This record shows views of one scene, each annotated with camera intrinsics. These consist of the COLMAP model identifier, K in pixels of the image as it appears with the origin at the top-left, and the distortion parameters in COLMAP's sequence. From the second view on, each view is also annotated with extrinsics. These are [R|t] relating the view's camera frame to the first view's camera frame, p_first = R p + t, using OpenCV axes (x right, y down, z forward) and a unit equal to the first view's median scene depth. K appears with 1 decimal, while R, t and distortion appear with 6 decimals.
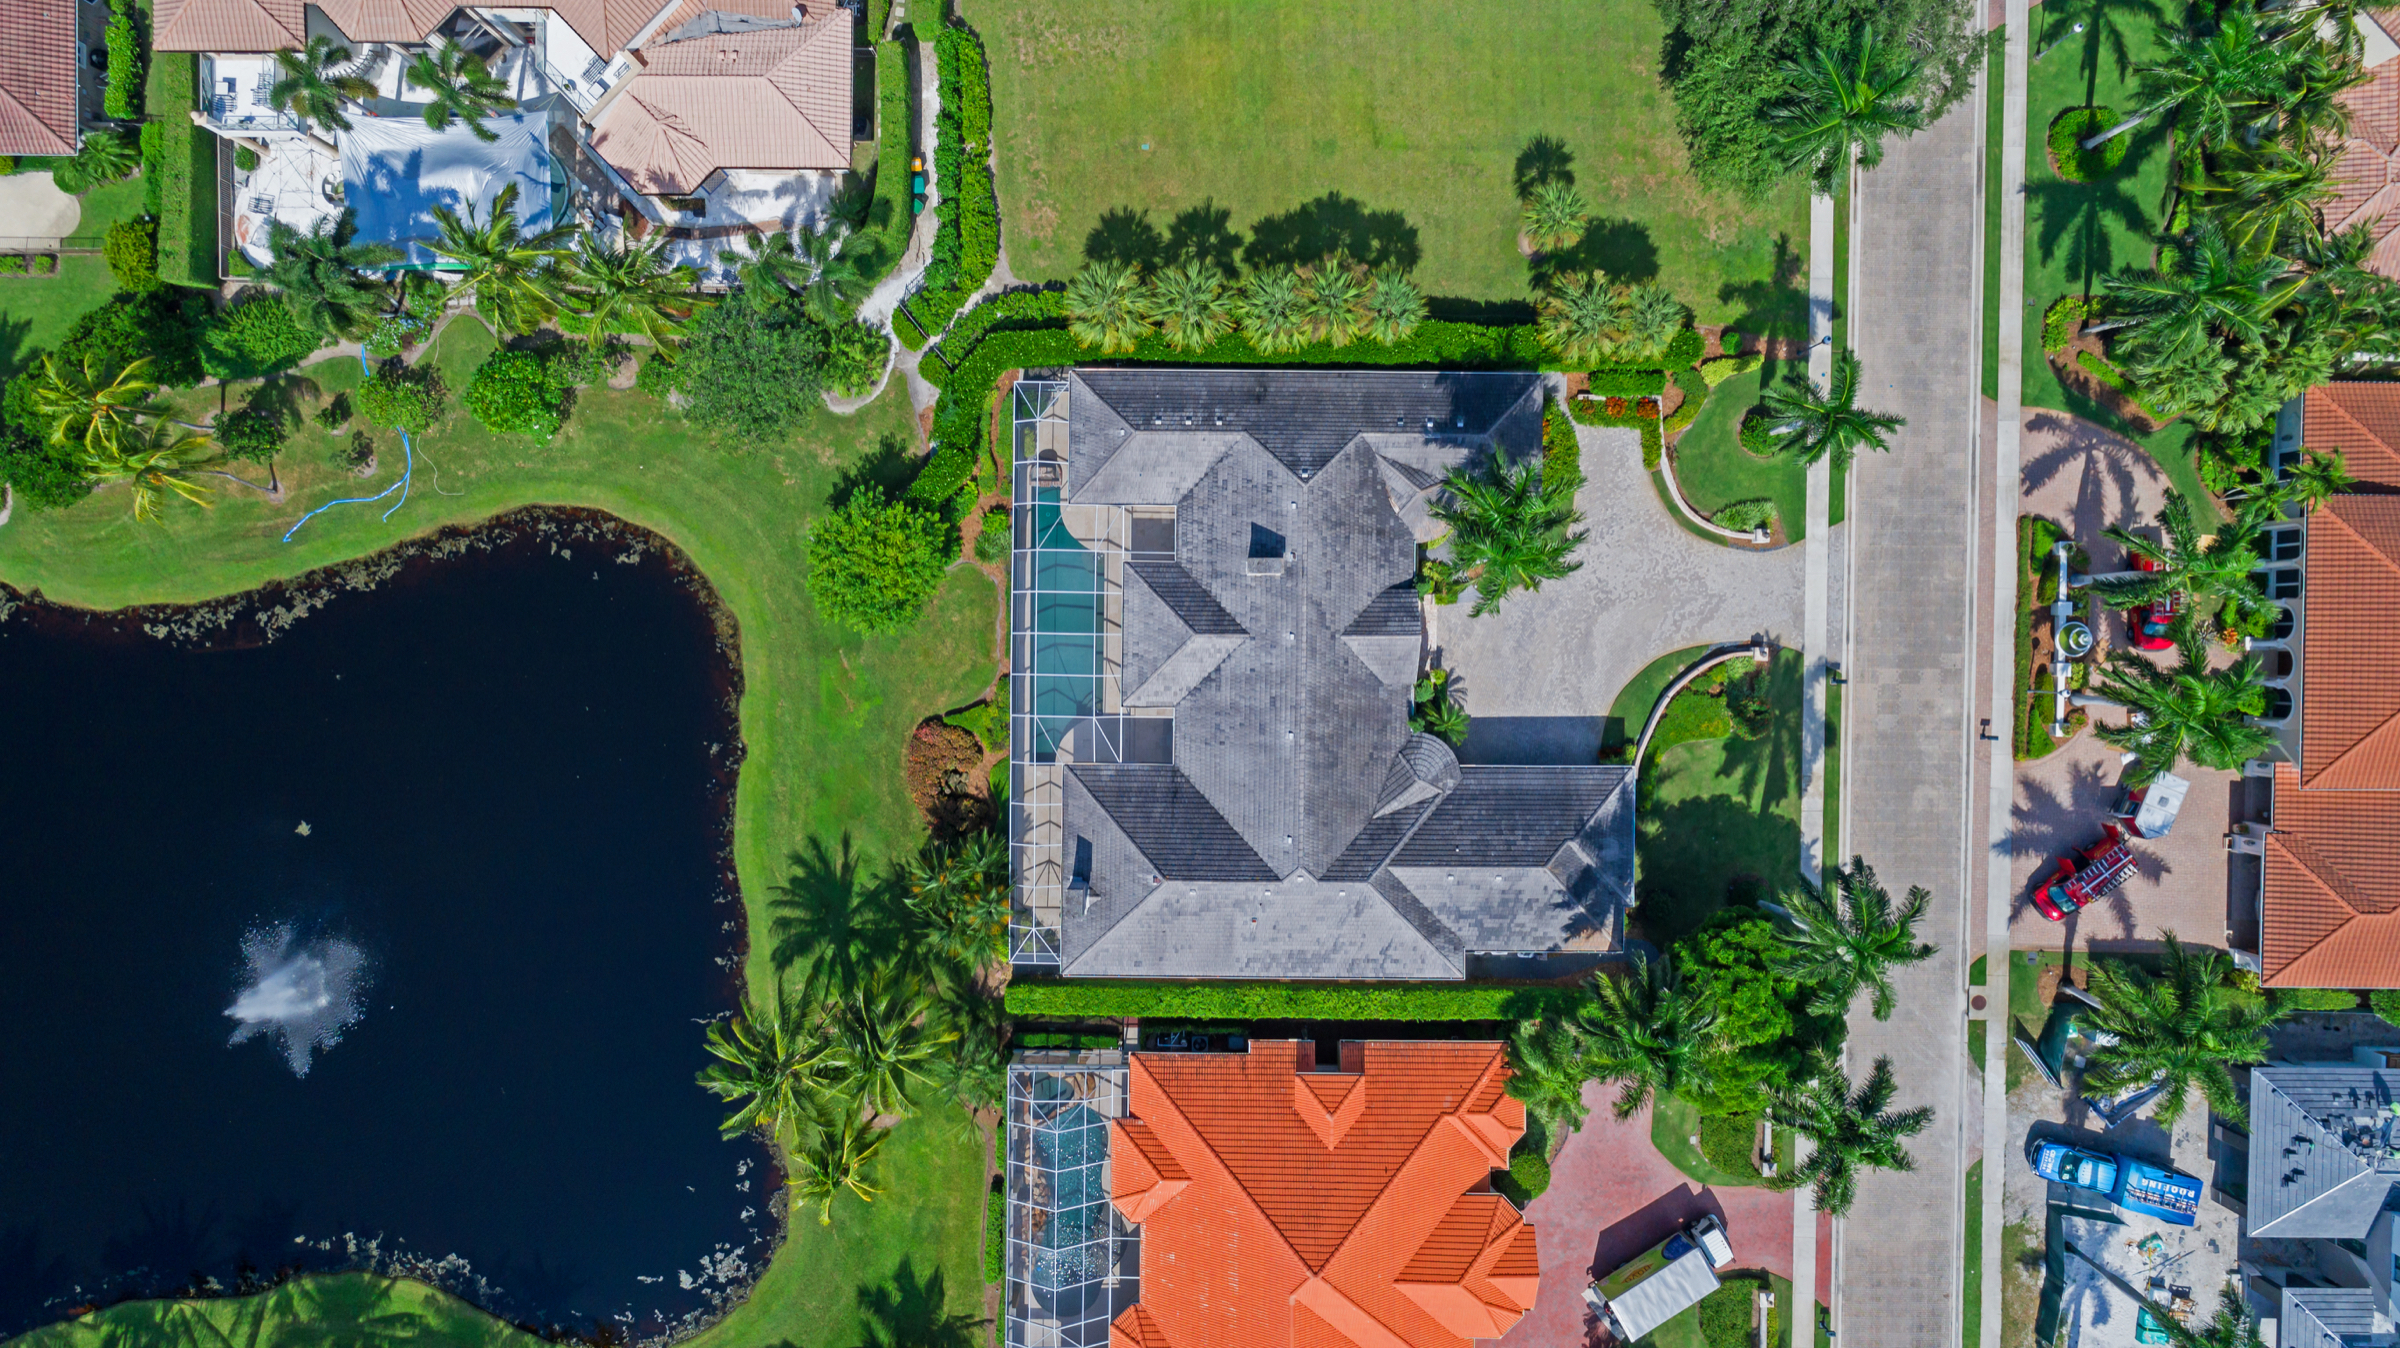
lens RADIAL K [[1554.9, 0, 1197.6], [0, 1554.9, 662.0], [0, 0, 1]] dist [-0.013882, 0.009583]
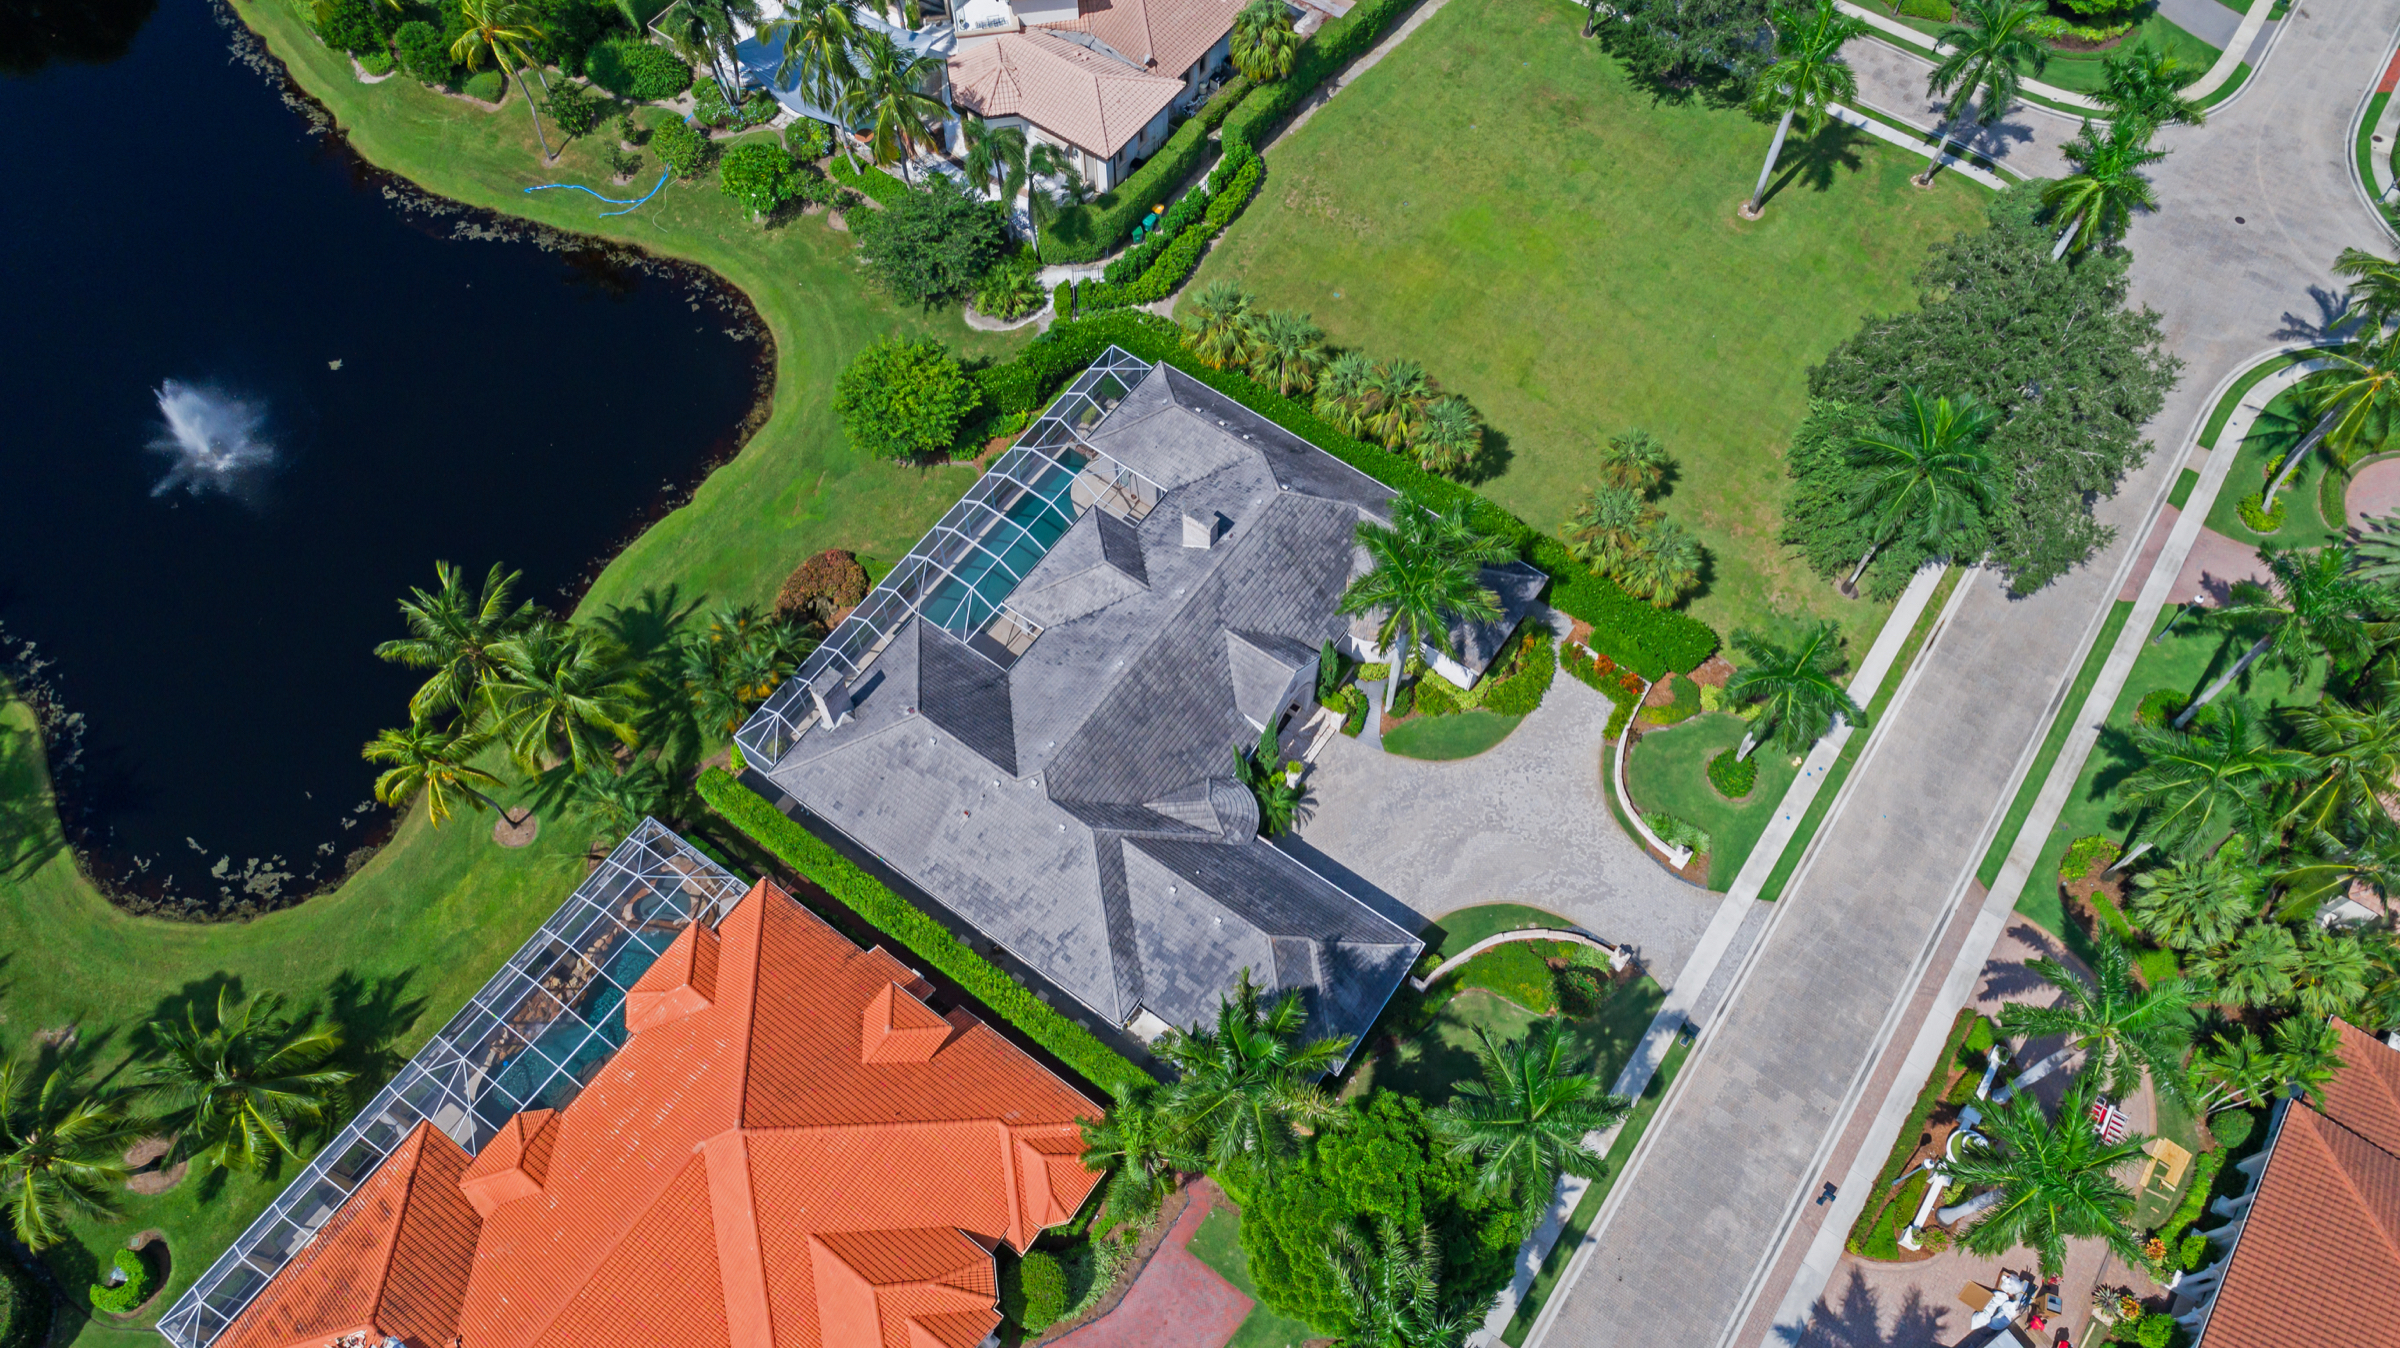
lens RADIAL K [[1554.9, 0, 1197.5], [0, 1554.9, 695.1], [0, 0, 1]] dist [-0.013882, 0.009583]
pose [[0.819491, 0.505289, -0.270402, 0.327887], [-0.572960, 0.712258, -0.405469, 0.376460], [-0.012283, 0.487208, 0.873200, 0.171509]]
